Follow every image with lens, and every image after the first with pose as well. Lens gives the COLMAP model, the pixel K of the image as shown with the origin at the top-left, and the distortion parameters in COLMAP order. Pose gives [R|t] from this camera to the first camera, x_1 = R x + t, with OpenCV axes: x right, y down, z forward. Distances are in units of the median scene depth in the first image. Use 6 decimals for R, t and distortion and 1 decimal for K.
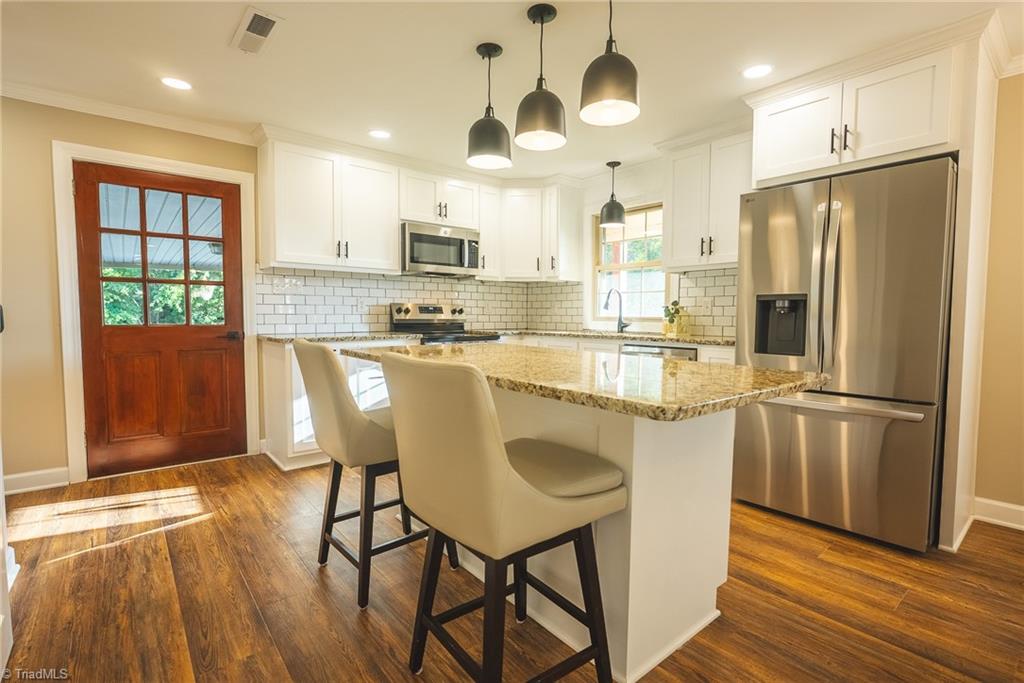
lens RADIAL K [[466.6, 0, 517.7], [0, 466.6, 345.2], [0, 0, 1]] dist [-0.033636, 0.000509]
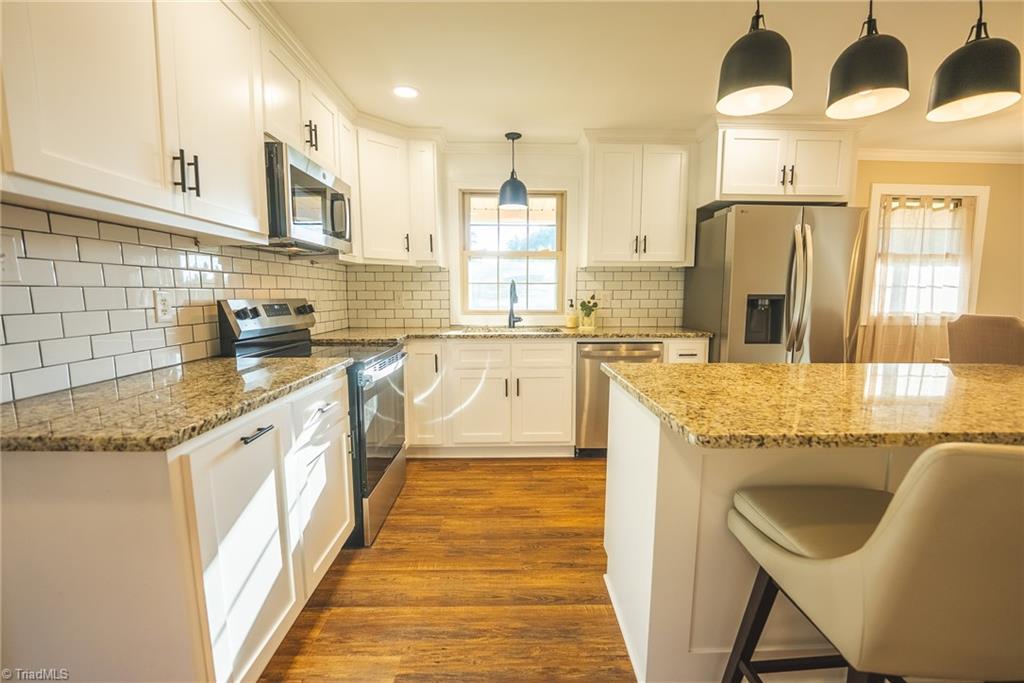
lens RADIAL K [[419.6, 0, 516.6], [0, 419.6, 344.9], [0, 0, 1]] dist [-0.029927, 0.002216]
pose [[0.633548, -0.099009, 0.767343, -0.432721], [0.054365, 0.995024, 0.083501, -0.064875], [-0.771791, -0.011185, 0.635778, 0.496566]]
